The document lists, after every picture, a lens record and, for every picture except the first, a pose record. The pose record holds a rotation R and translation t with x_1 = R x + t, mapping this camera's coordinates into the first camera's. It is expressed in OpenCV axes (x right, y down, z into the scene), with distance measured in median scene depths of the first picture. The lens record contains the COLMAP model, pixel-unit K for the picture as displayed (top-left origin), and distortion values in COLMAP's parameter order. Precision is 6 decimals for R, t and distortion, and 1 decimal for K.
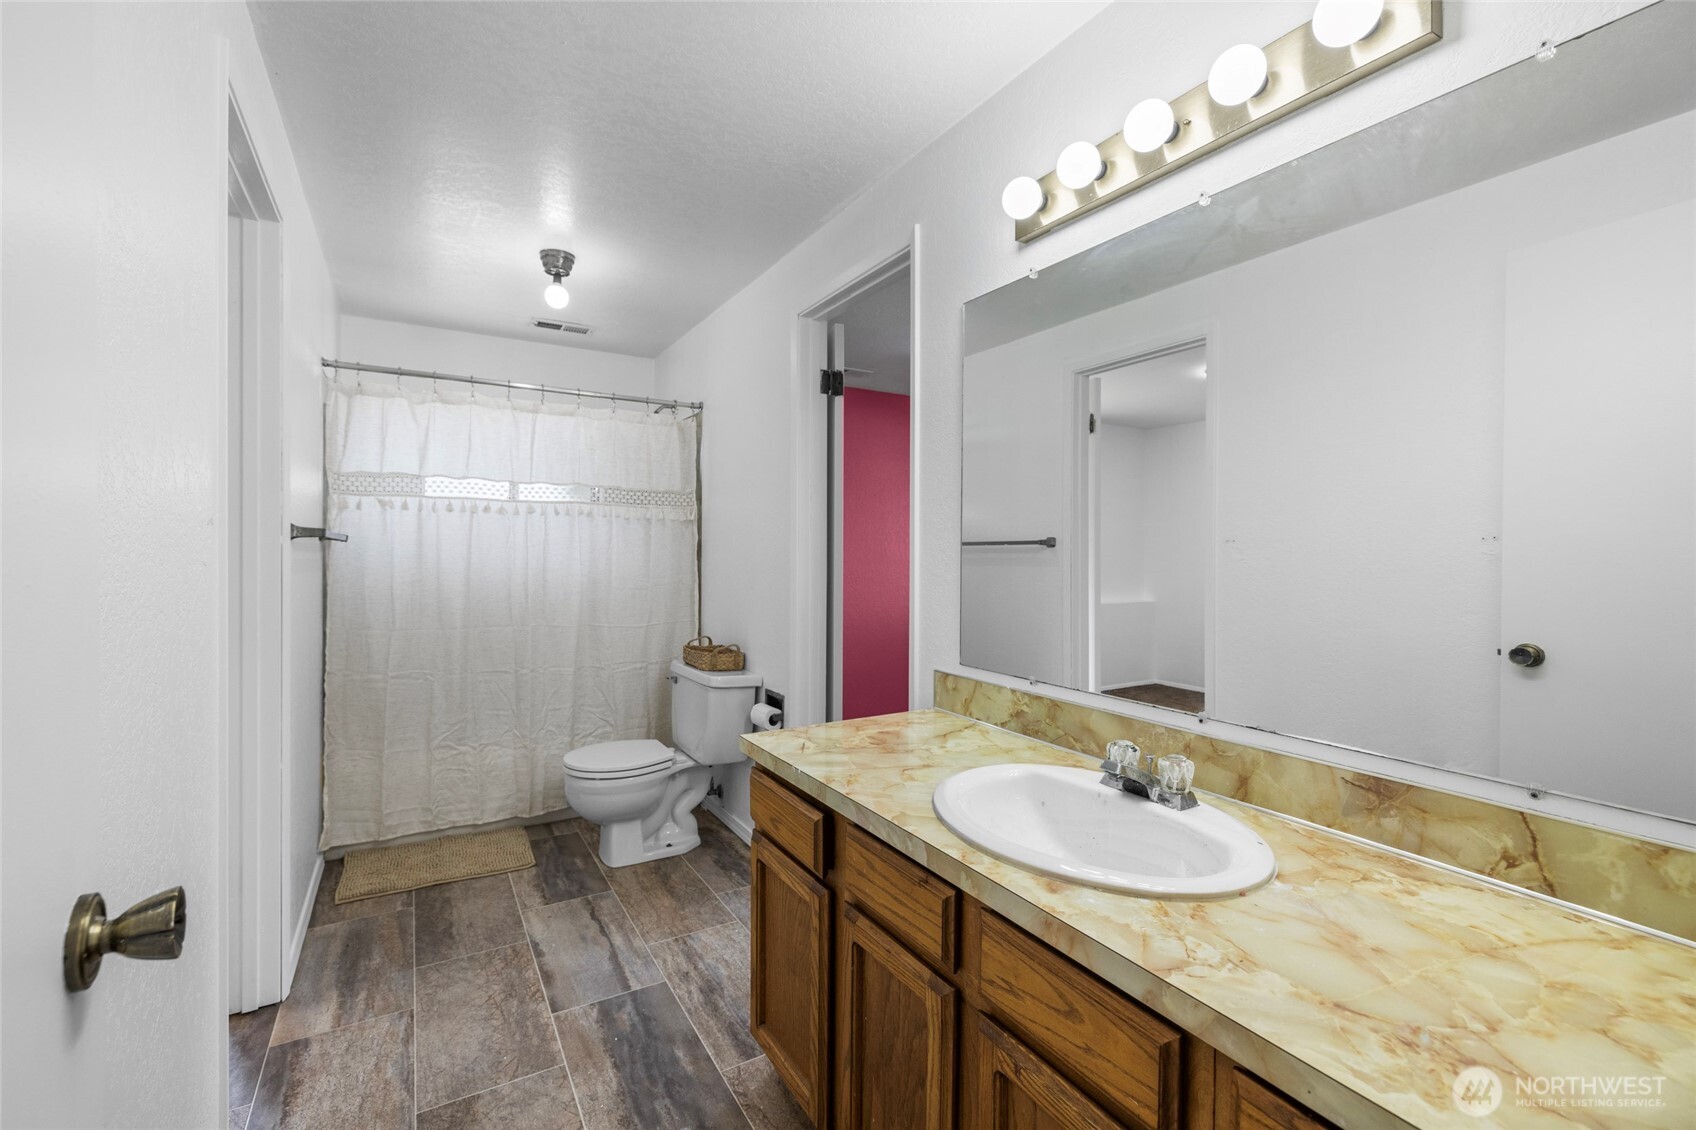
lens RADIAL K [[723.5, 0, 835.6], [0, 723.5, 541.4], [0, 0, 1]] dist [0.002705, 0.000198]
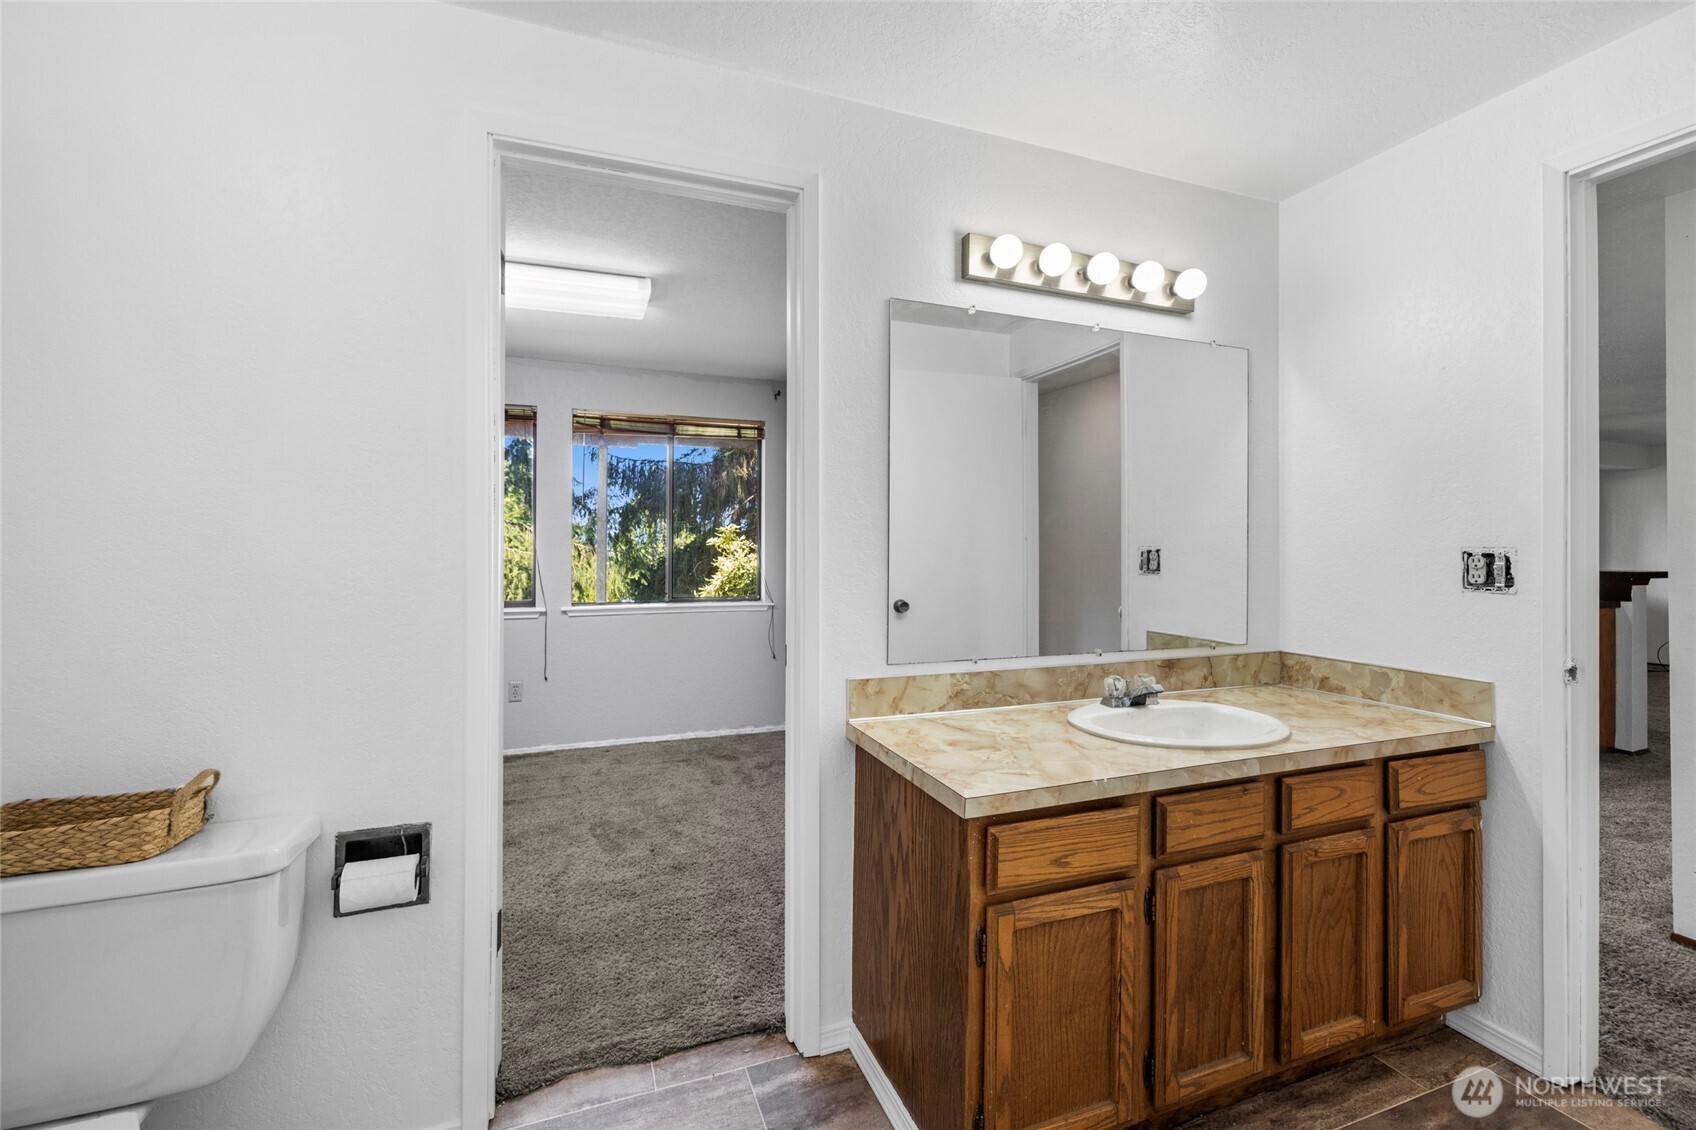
lens RADIAL K [[723.5, 0, 835.6], [0, 723.5, 541.4], [0, 0, 1]] dist [0.002705, 0.000198]
pose [[0.164573, -0.000548, 0.986365, -1.512917], [-0.013177, 0.999909, 0.002754, 0.001706], [-0.986277, -0.013451, 0.164551, 1.712503]]
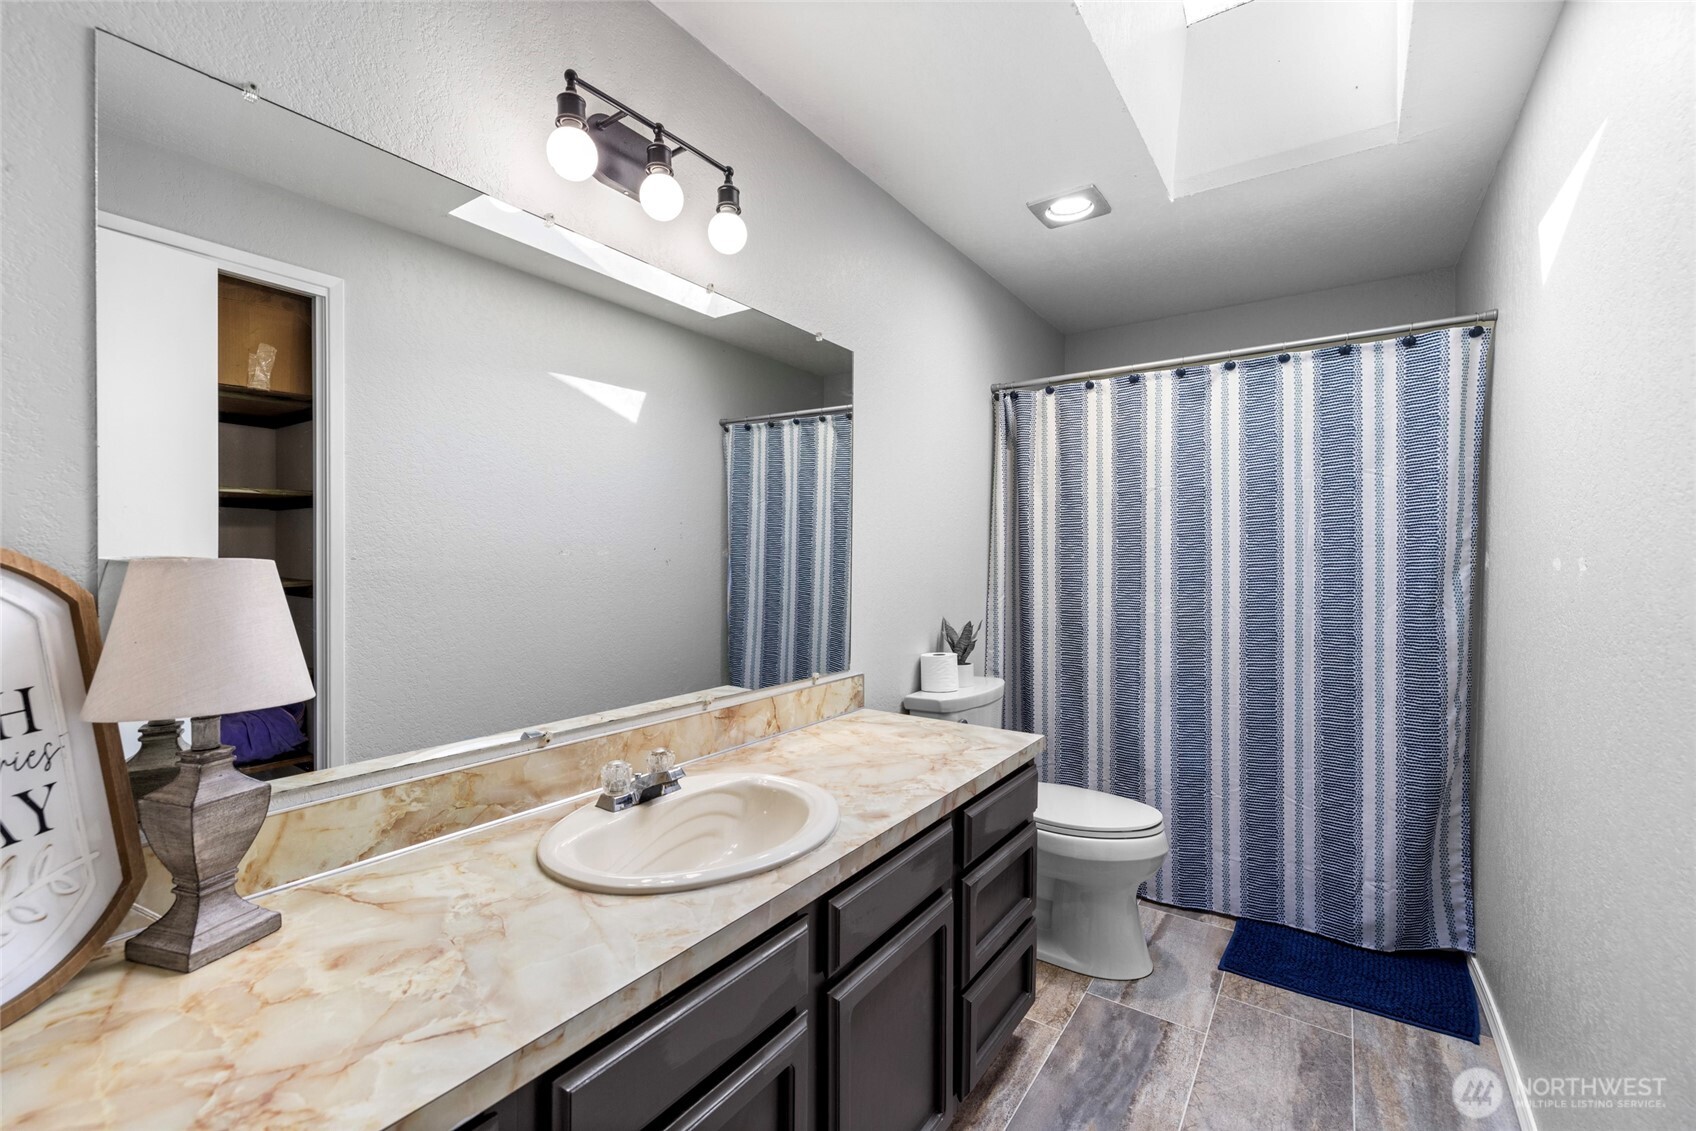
lens RADIAL K [[727.3, 0, 833.2], [0, 727.3, 572.2], [0, 0, 1]] dist [0.054457, 0.000053]
pose [[-0.416097, -0.003929, 0.909312, -0.925573], [0.001341, 0.999987, 0.004935, 0.006481], [-0.909319, 0.003273, -0.416086, 1.568812]]
